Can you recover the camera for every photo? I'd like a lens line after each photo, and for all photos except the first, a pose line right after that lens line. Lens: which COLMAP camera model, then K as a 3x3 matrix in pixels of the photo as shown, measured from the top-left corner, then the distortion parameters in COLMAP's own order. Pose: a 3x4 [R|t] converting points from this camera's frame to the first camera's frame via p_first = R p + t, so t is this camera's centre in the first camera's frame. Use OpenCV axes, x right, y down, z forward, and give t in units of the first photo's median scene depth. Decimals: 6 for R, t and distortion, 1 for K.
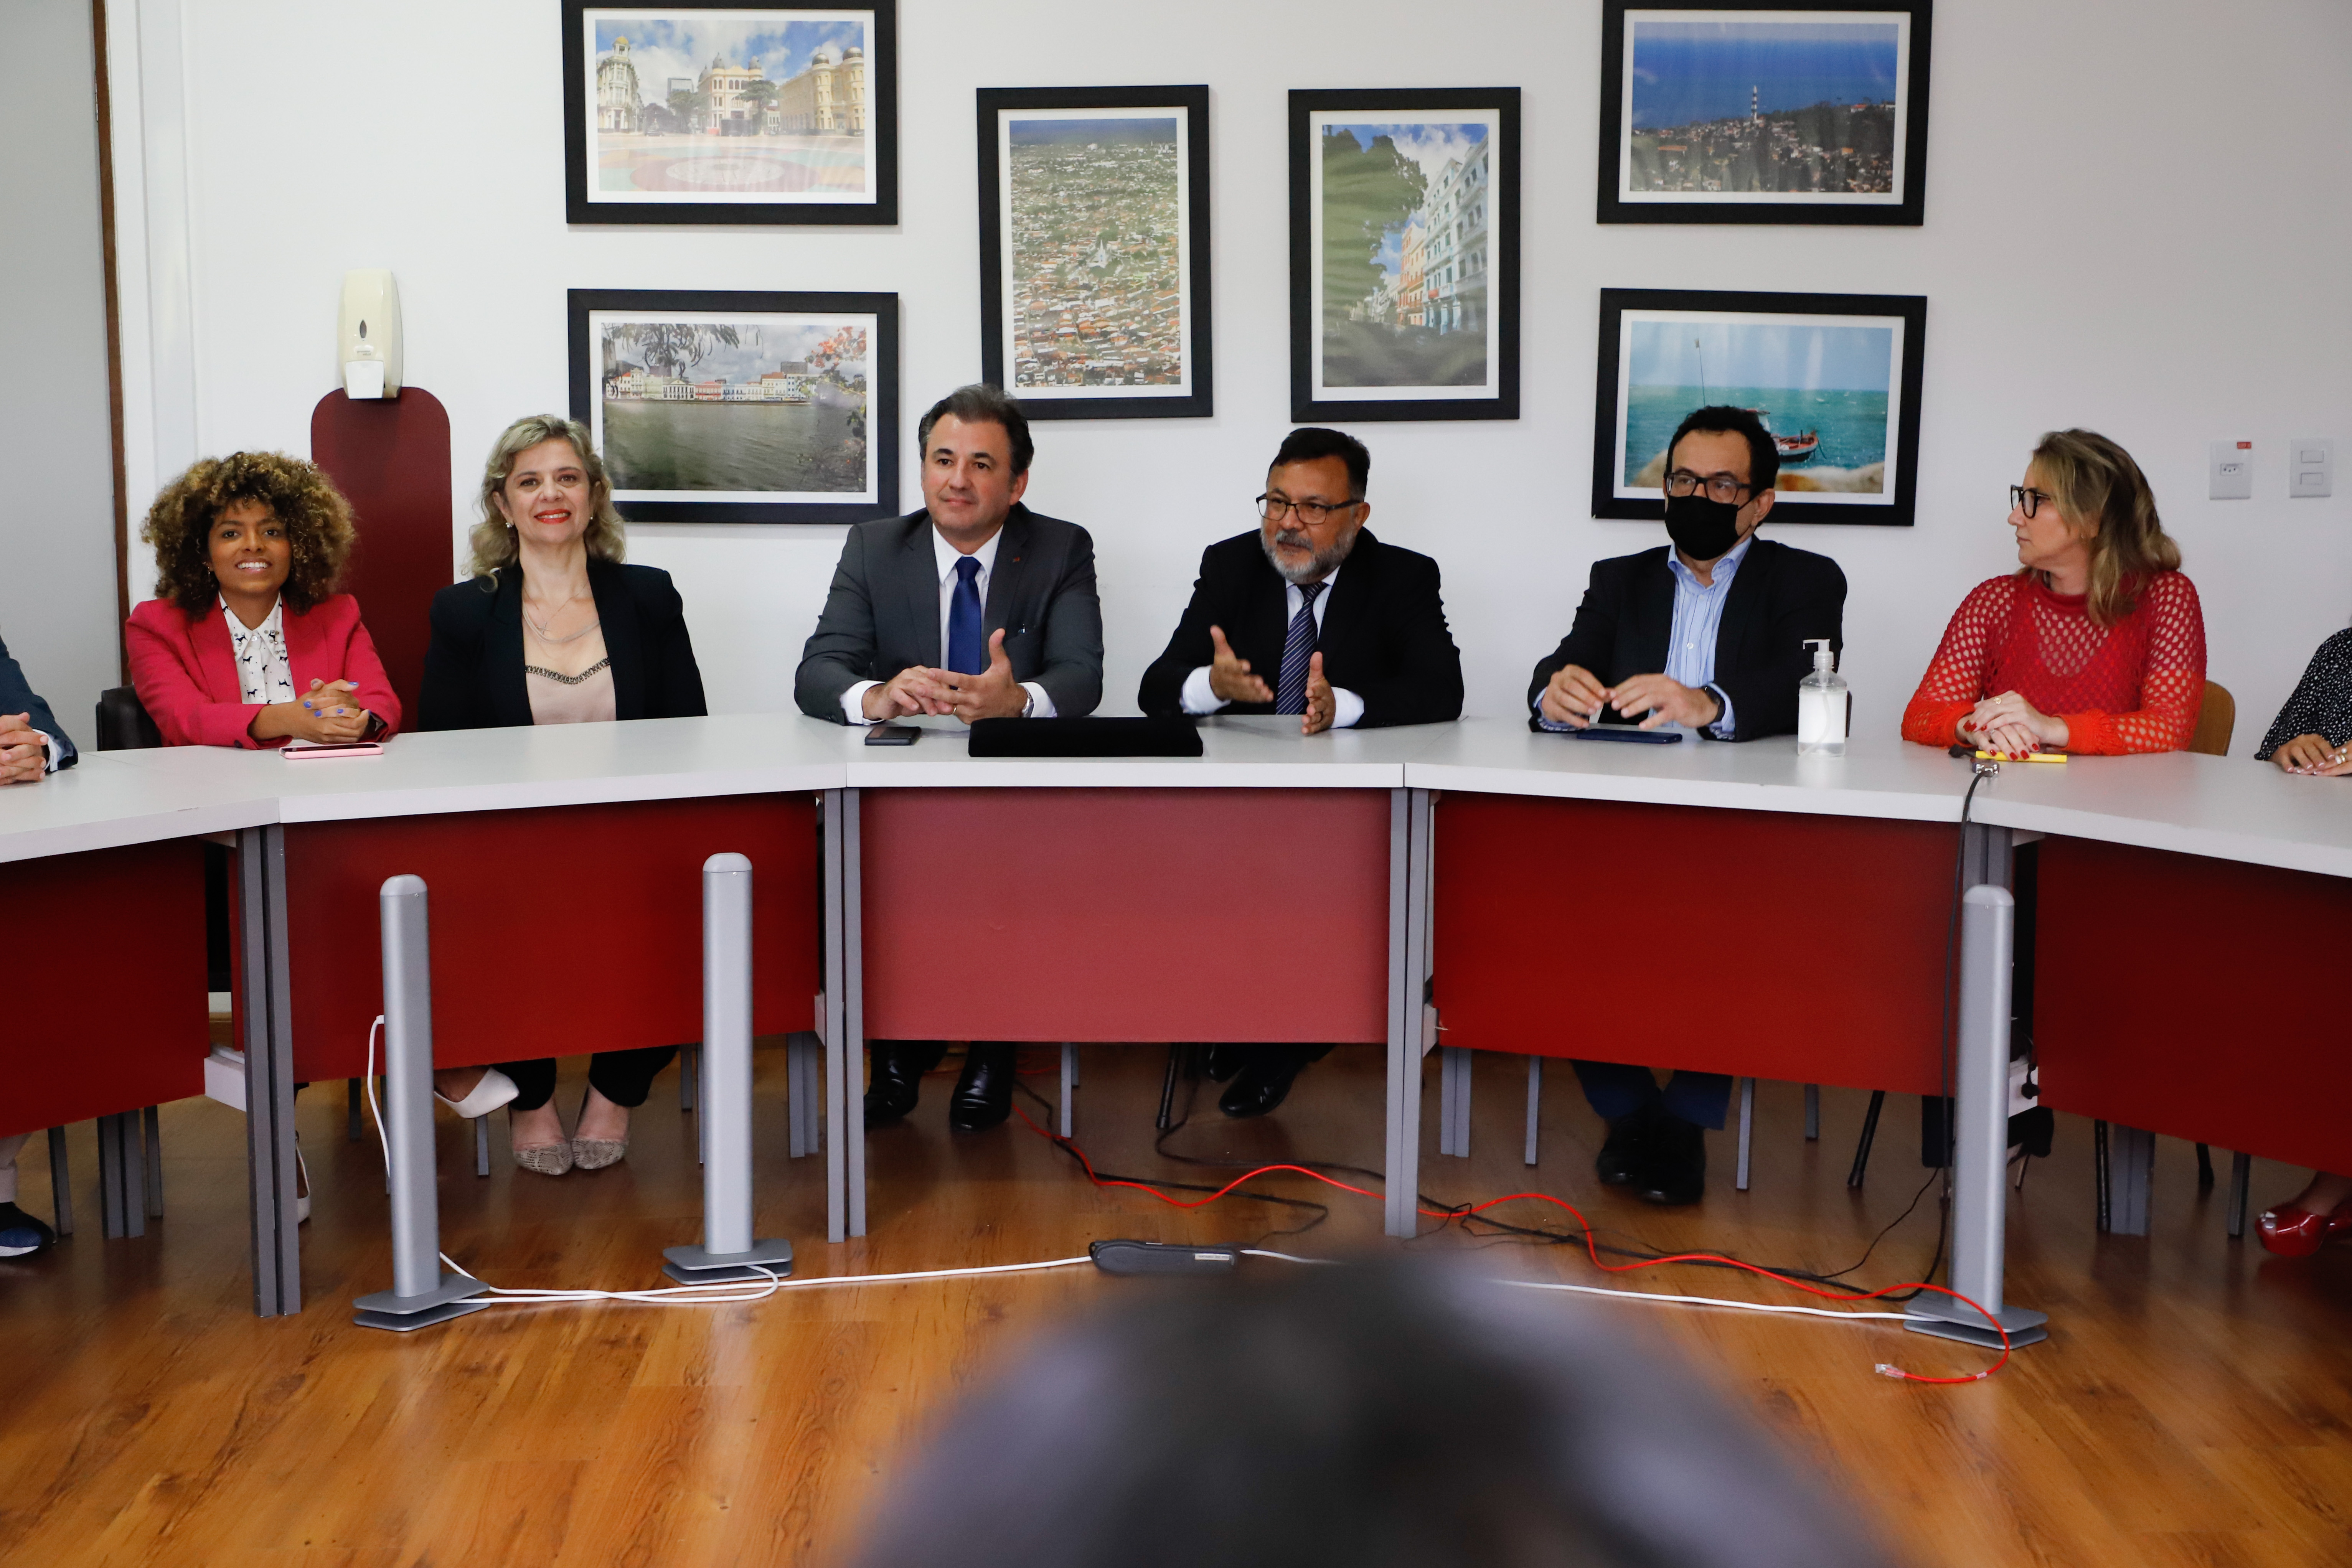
lens RADIAL K [[3149.6, 0, 1162.0], [0, 3149.6, 784.3], [0, 0, 1]] dist [0.026389, -0.018559]
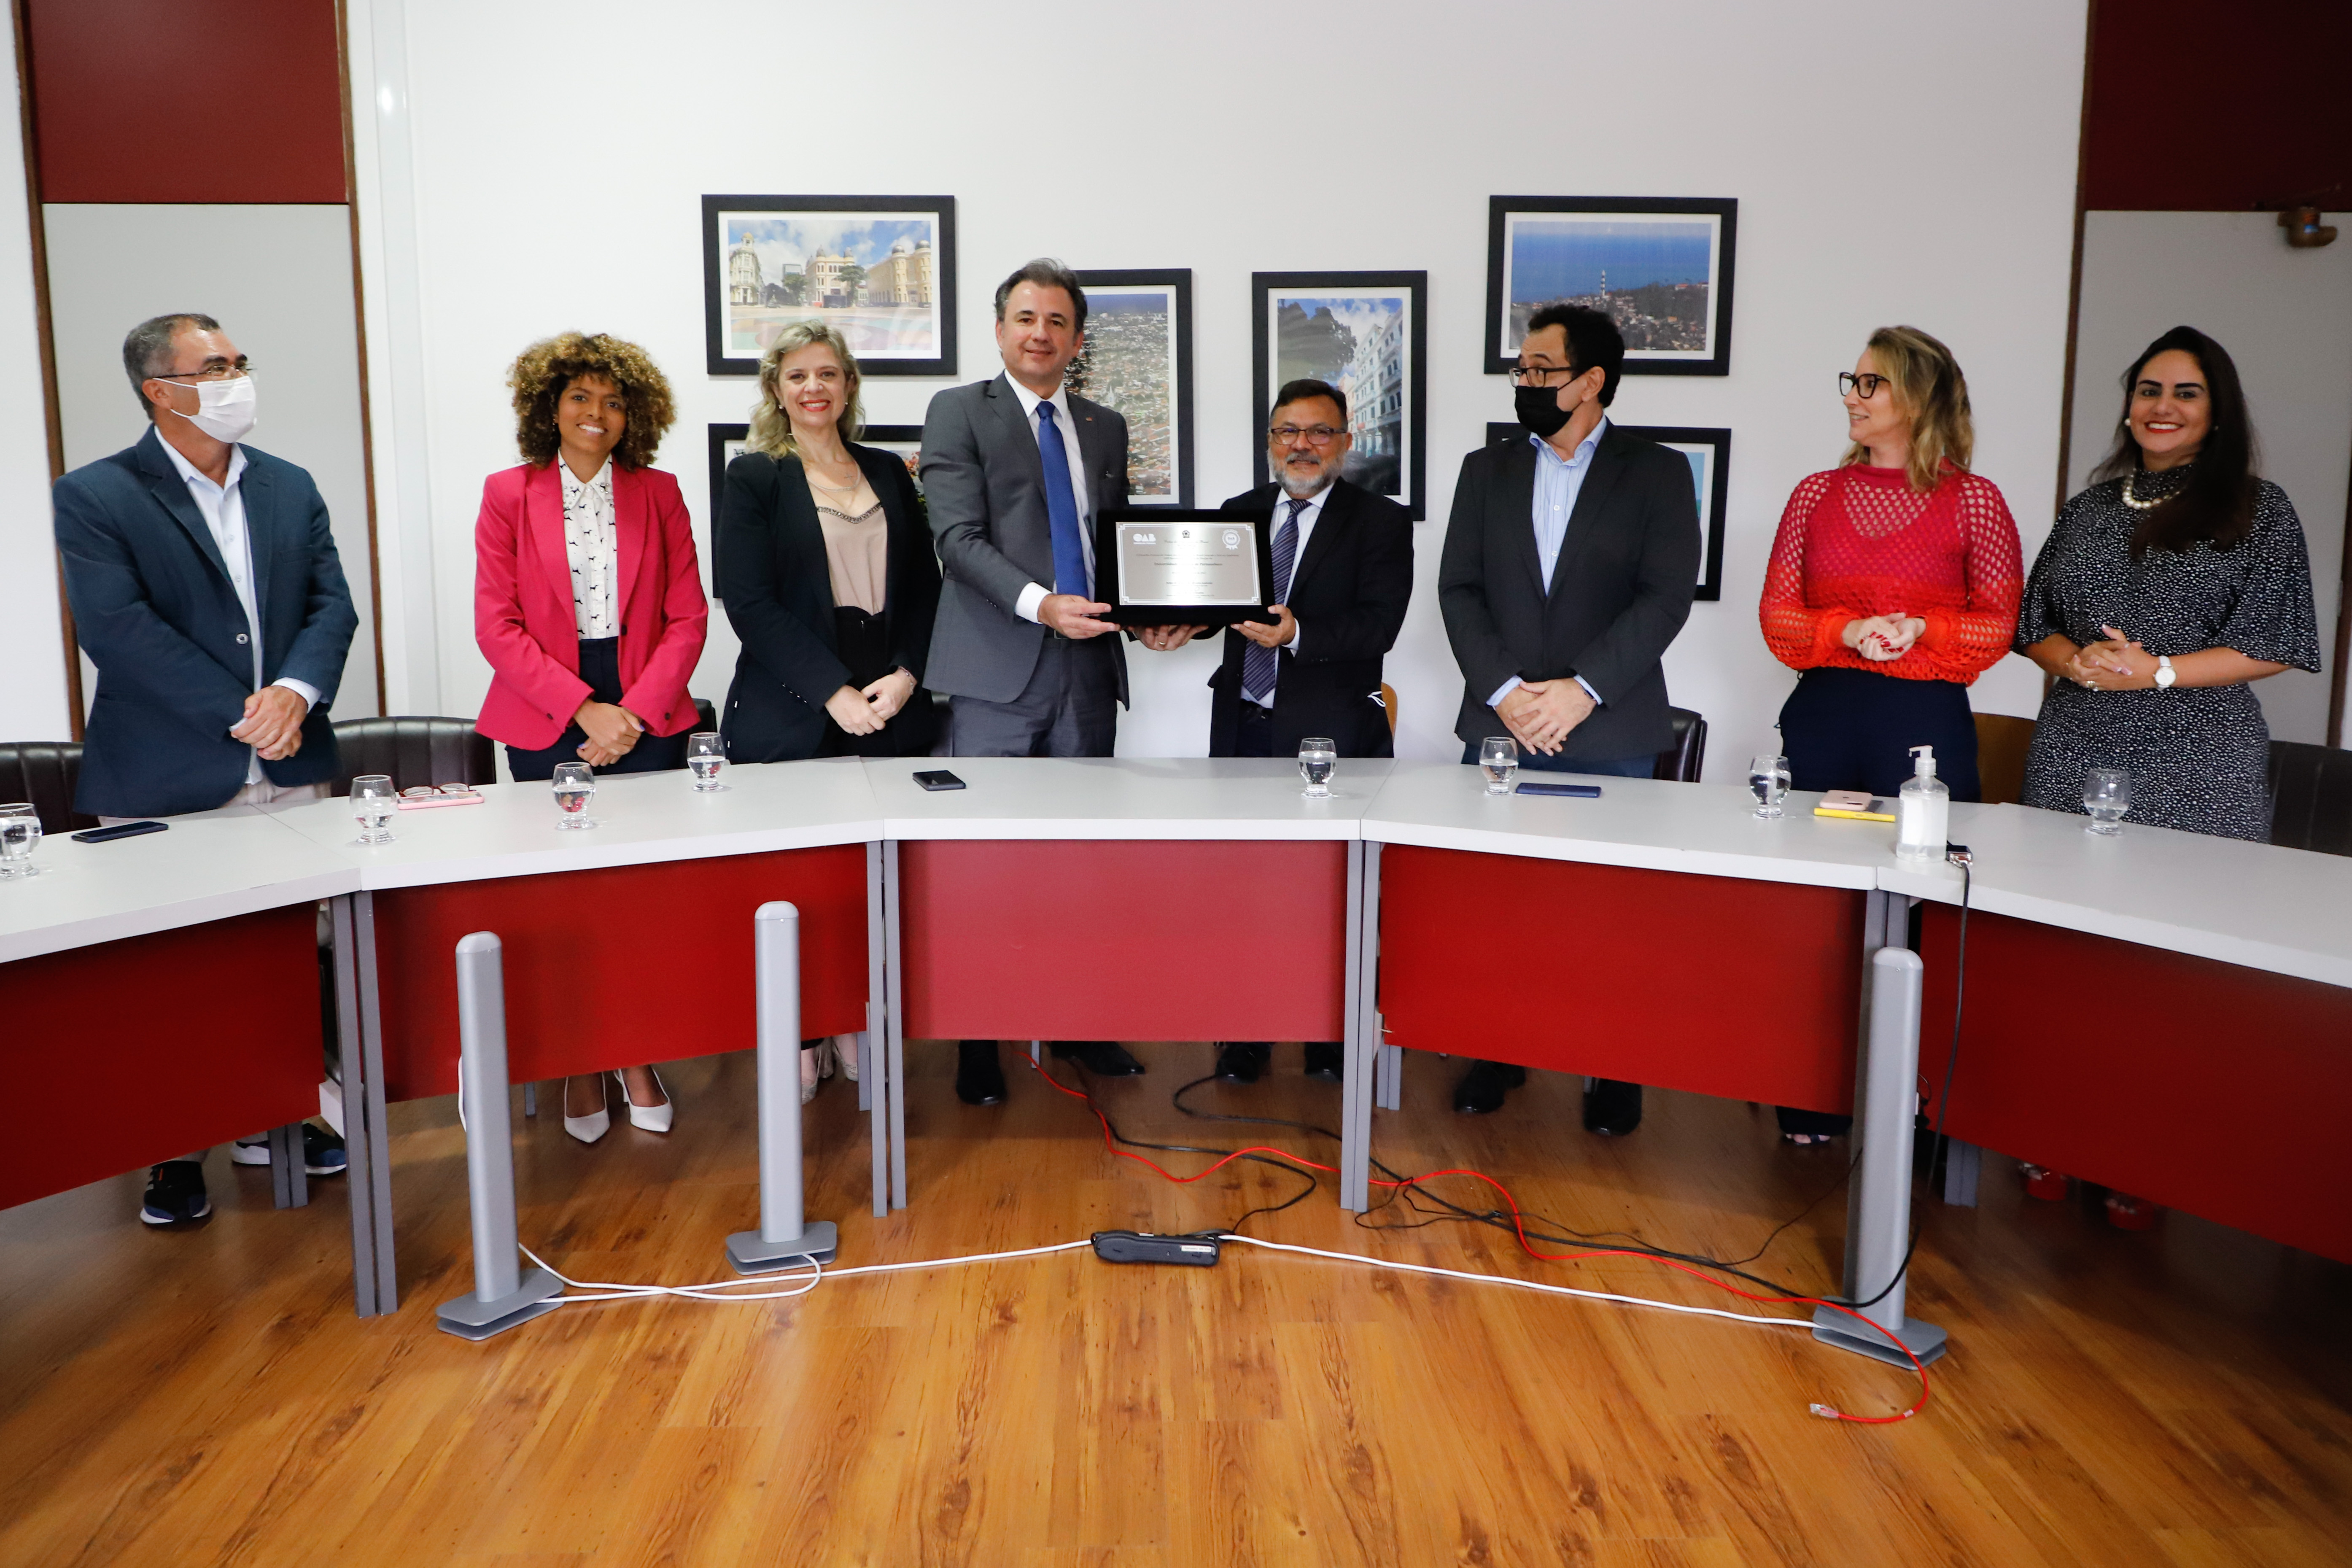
lens RADIAL K [[1673.7, 0, 1156.7], [0, 1673.7, 696.9], [0, 0, 1]] dist [-0.001950, 0.003013]
pose [[0.999992, -0.000144, -0.004099, 0.003074], [0.000128, 0.999992, -0.003892, -0.039167], [0.004100, 0.003891, 0.999984, 0.296696]]
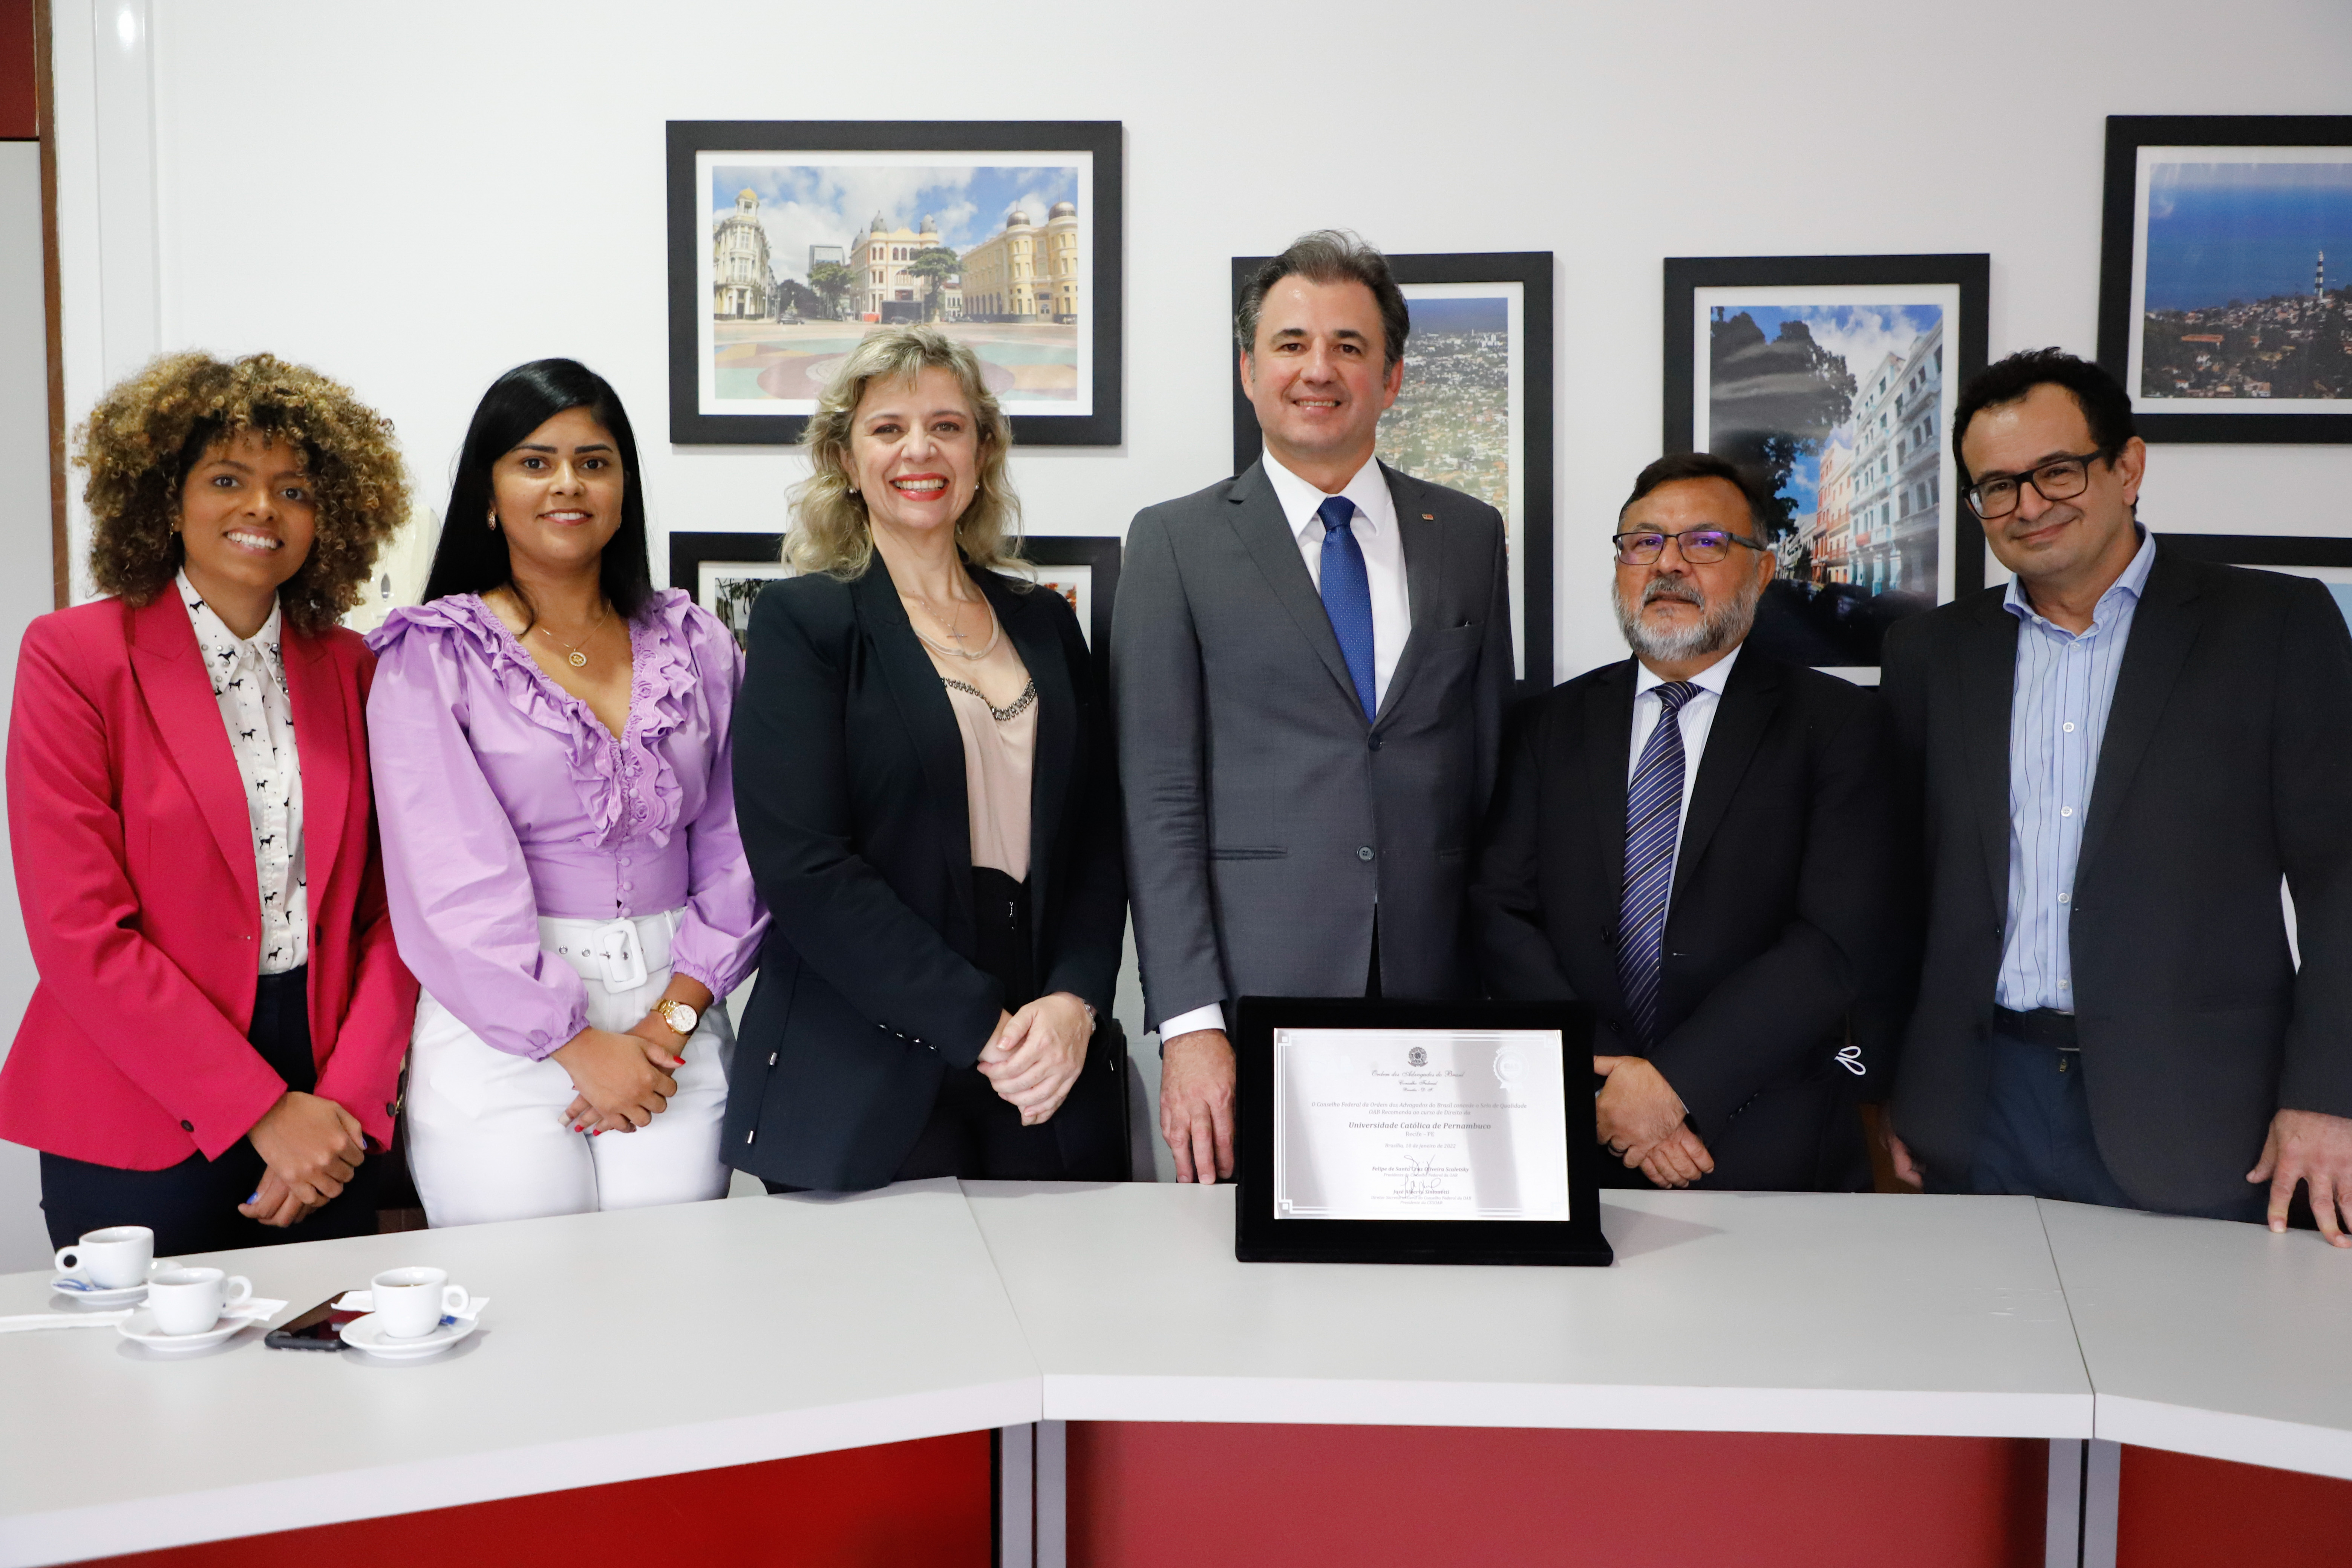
lens RADIAL K [[2367.9, 0, 1191.7], [0, 2367.9, 778.2], [0, 0, 1]] dist [0.008796, 0.005519]
pose [[0.998912, 0.006103, -0.046234, -0.041820], [-0.008468, 0.998656, -0.051124, -0.072673], [0.045860, 0.051460, 0.997622, 0.458802]]
